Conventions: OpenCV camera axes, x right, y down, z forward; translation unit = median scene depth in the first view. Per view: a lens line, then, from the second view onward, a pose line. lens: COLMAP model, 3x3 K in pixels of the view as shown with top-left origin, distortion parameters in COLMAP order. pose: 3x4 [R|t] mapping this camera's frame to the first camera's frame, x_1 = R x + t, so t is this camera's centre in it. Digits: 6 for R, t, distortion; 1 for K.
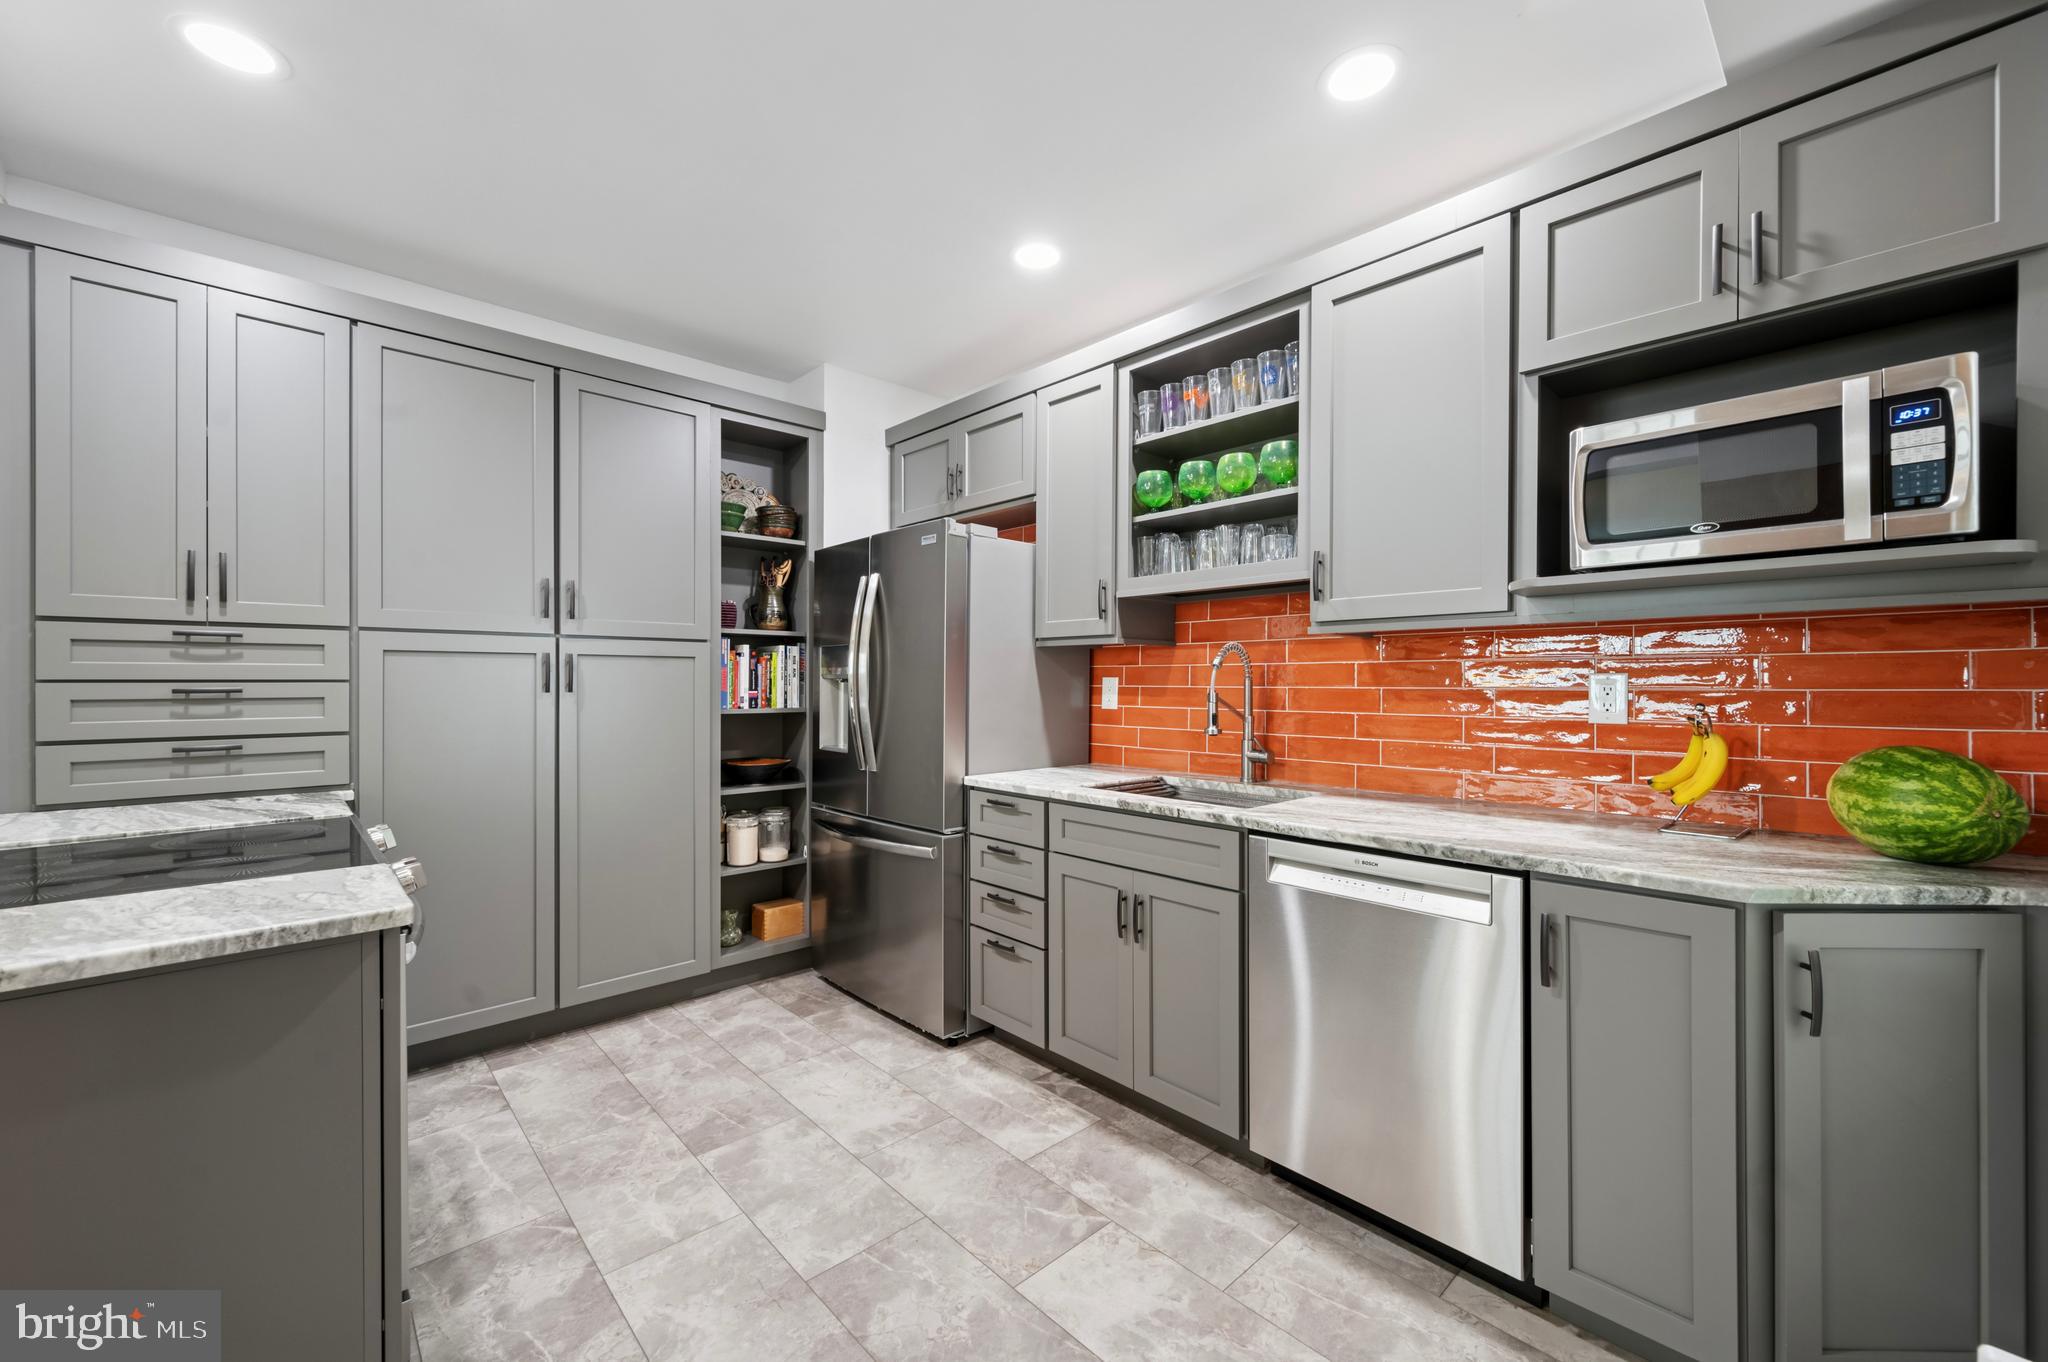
lens RADIAL K [[817.4, 0, 1028.6], [0, 817.4, 683.3], [0, 0, 1]] dist [0.000804, 0.000097]
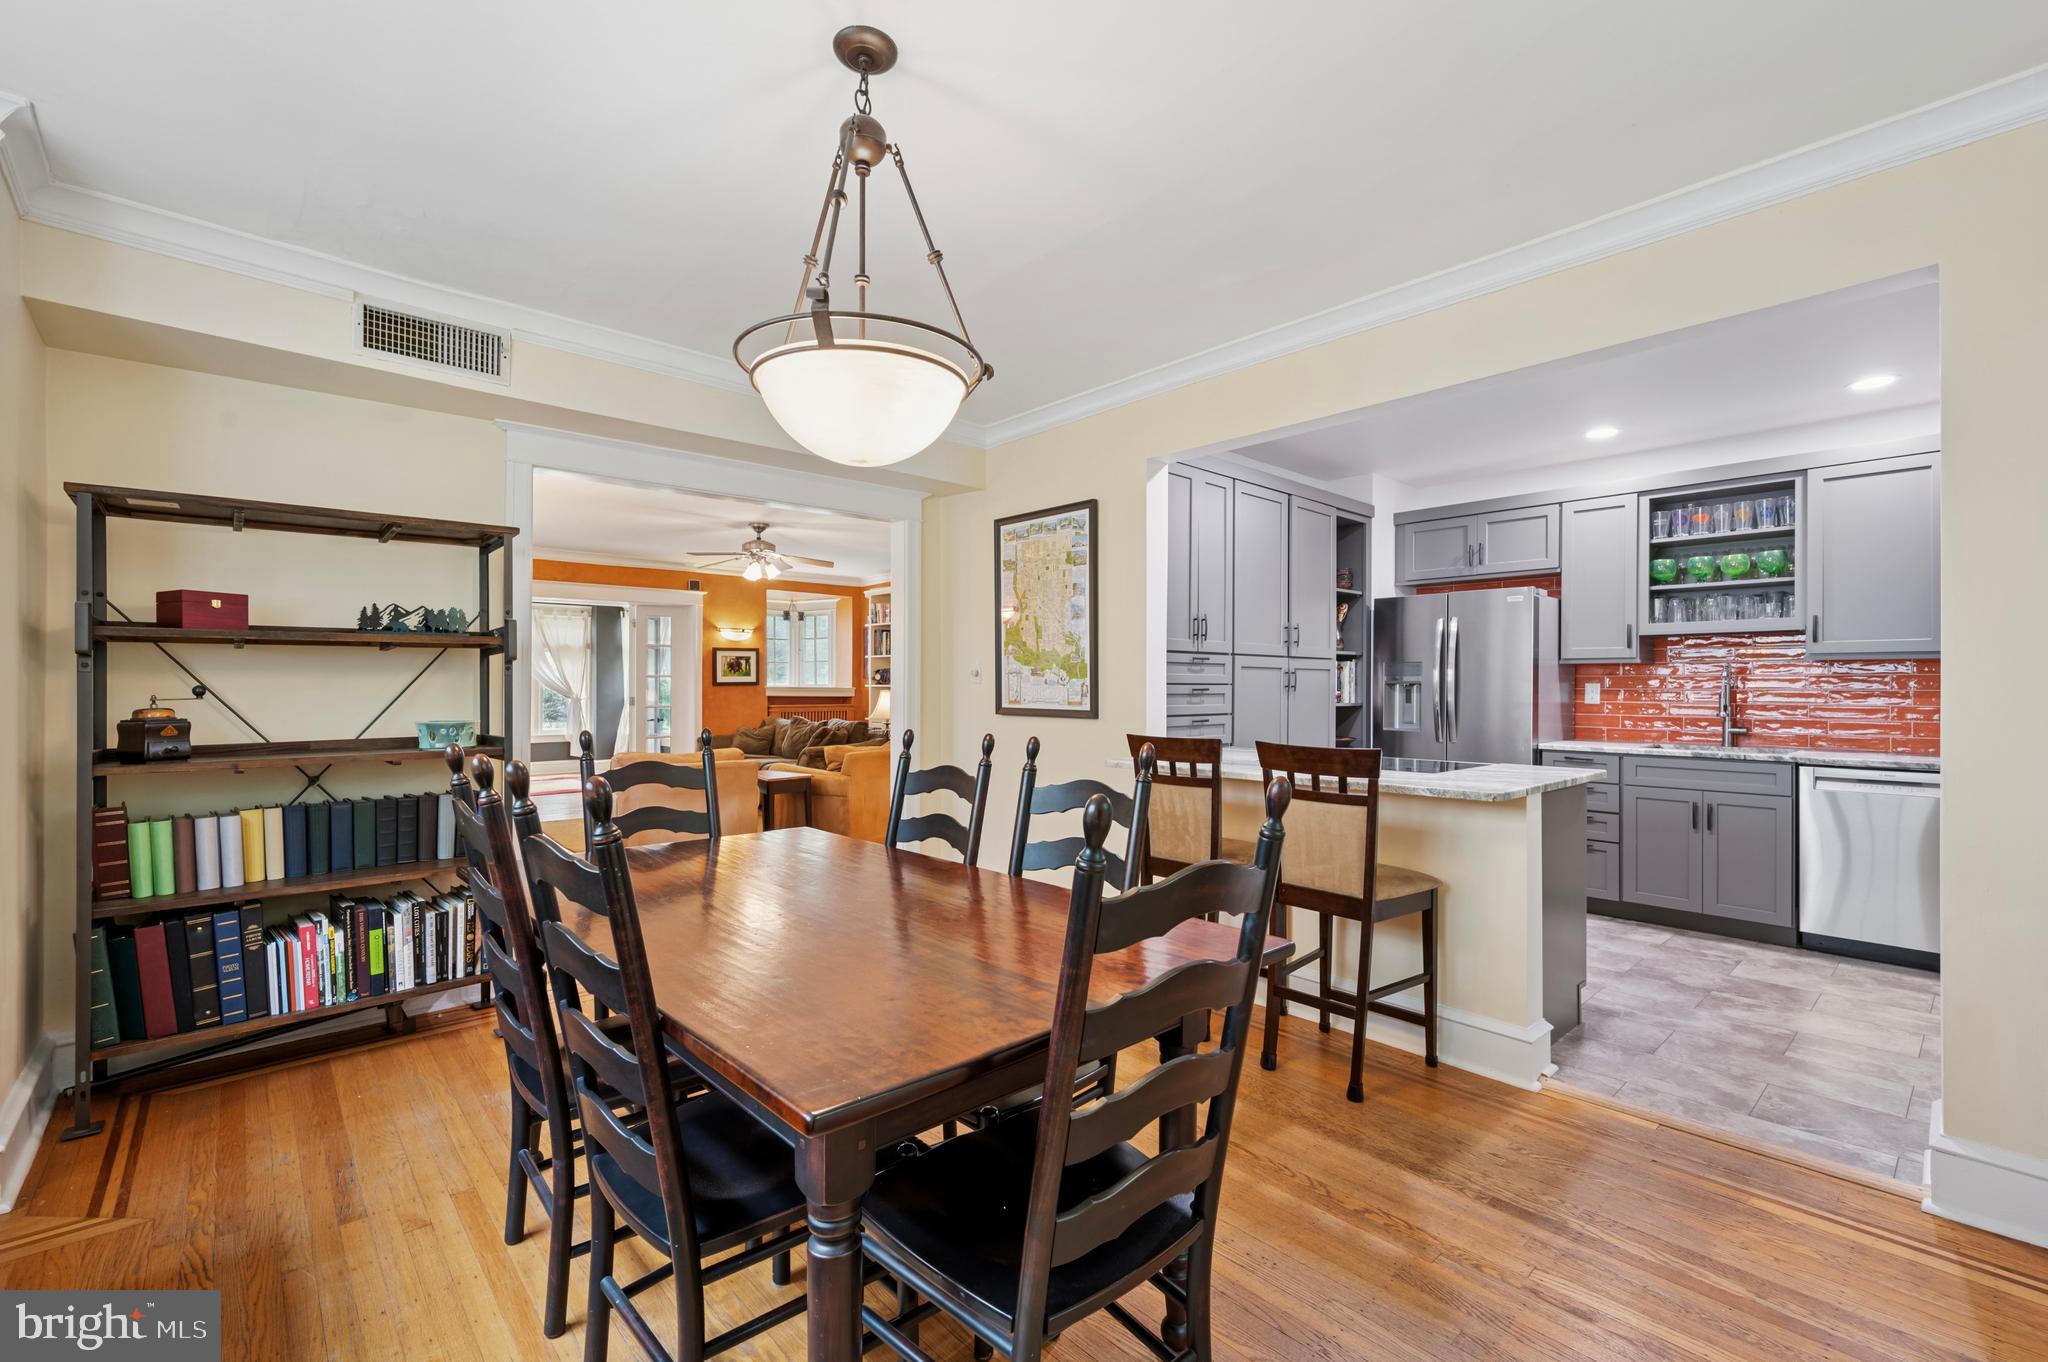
lens RADIAL K [[876.6, 0, 1026.6], [0, 876.6, 682.7], [0, 0, 1]] dist [0.001546, 0.000156]
pose [[0.999895, 0.003232, -0.014119, -1.229267], [-0.003315, 0.999977, -0.005867, 0.006673], [0.014100, 0.005913, 0.999883, -0.879351]]
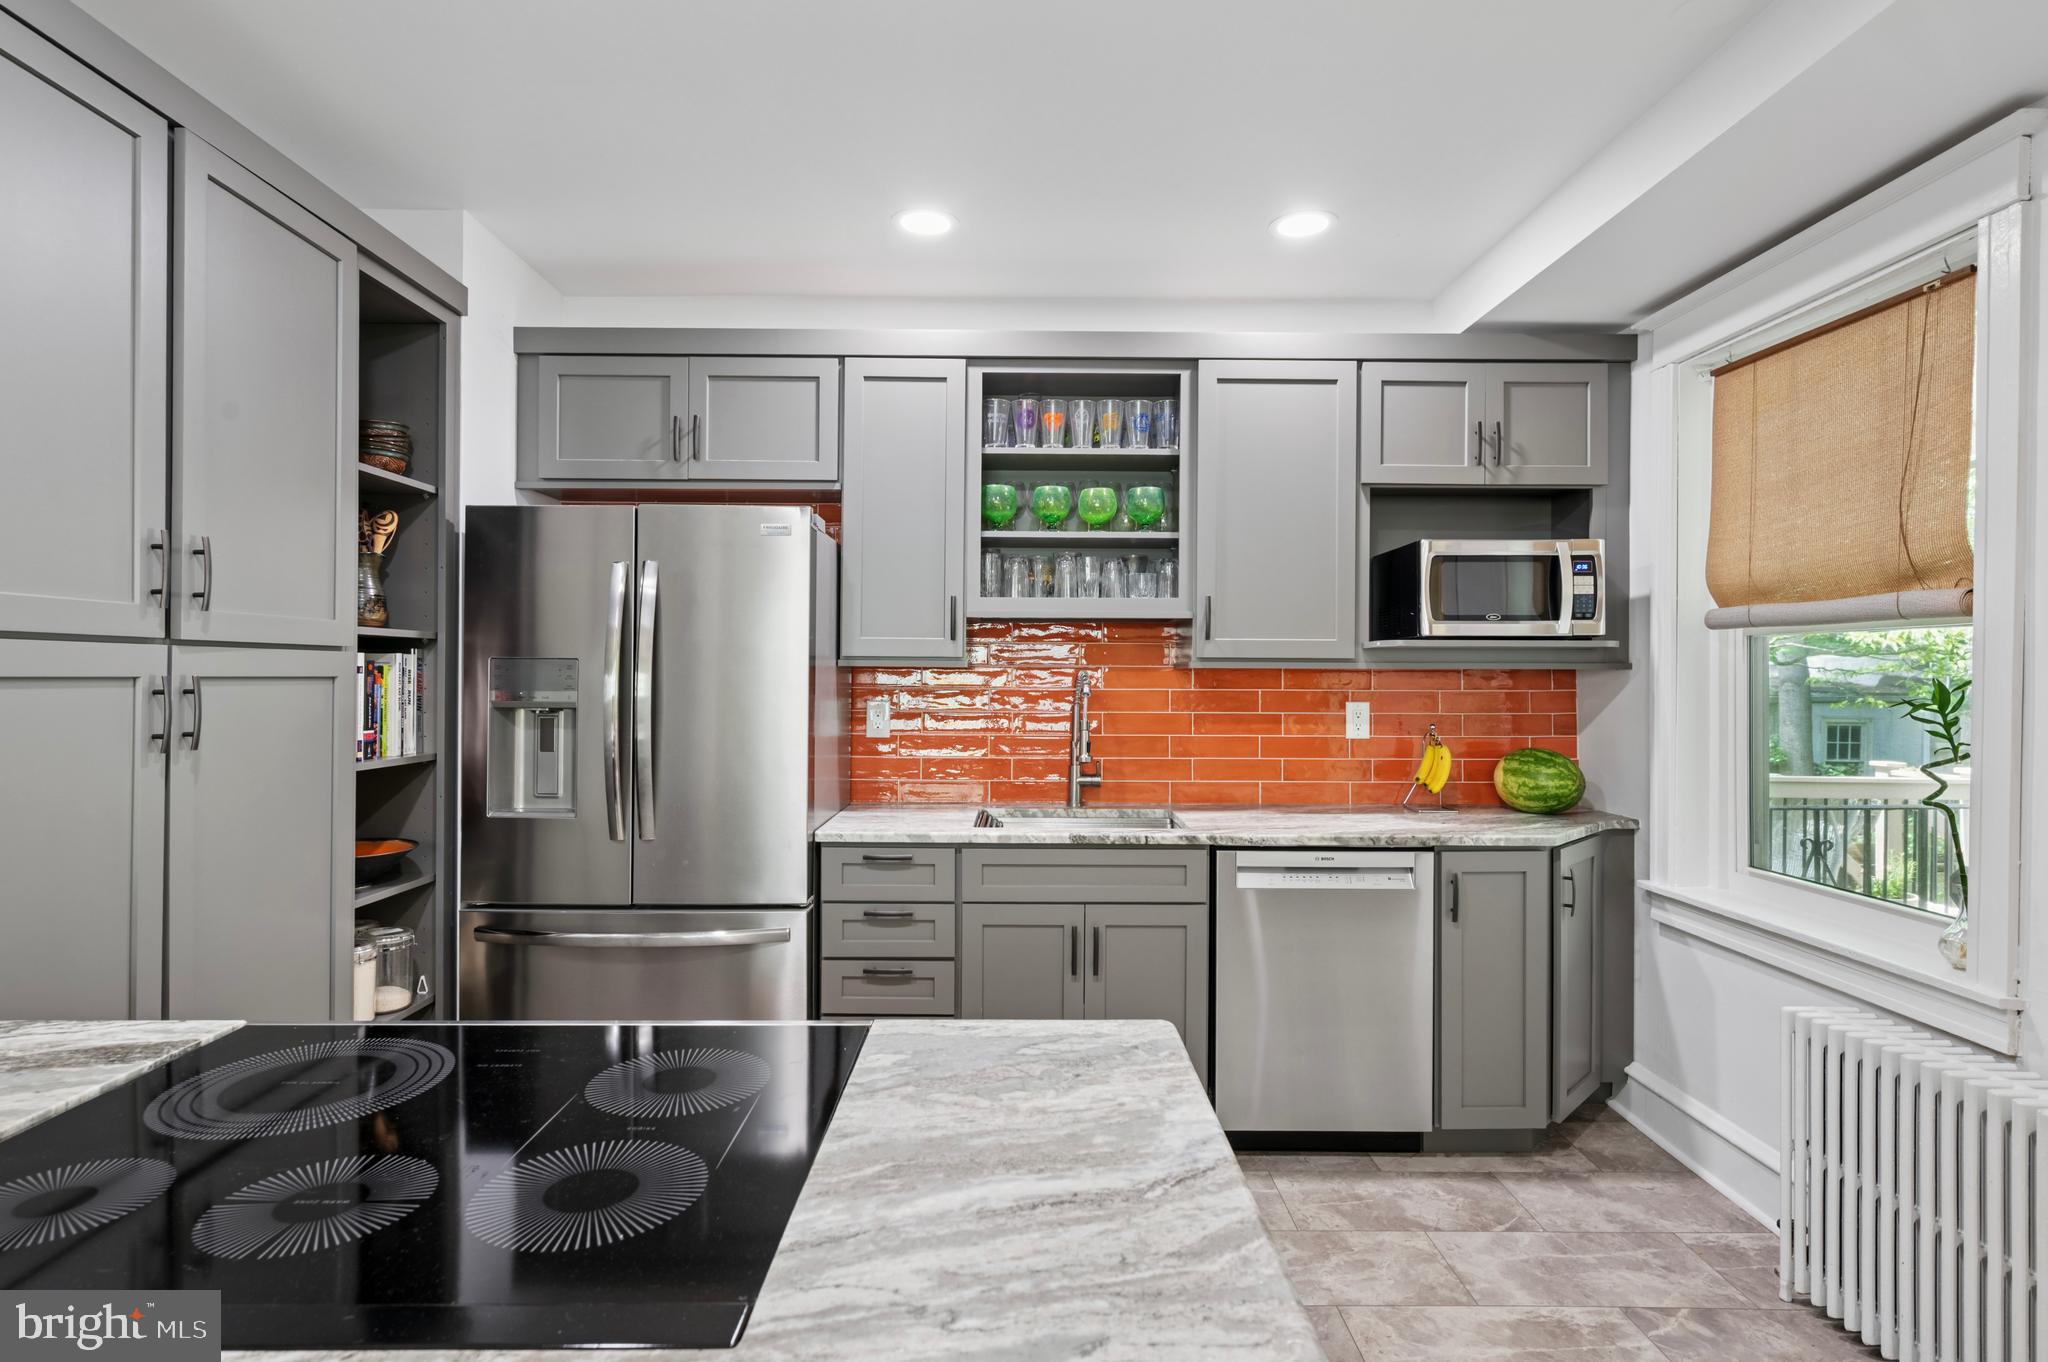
lens RADIAL K [[1059.7, 0, 1019.3], [0, 1059.7, 675.9], [0, 0, 1]] dist [0.001434, -0.000218]
pose [[0.675916, 0.002395, 0.736974, -0.805165], [-0.003848, 0.999993, 0.000279, -0.044313], [-0.736968, -0.003024, 0.675921, 0.175397]]
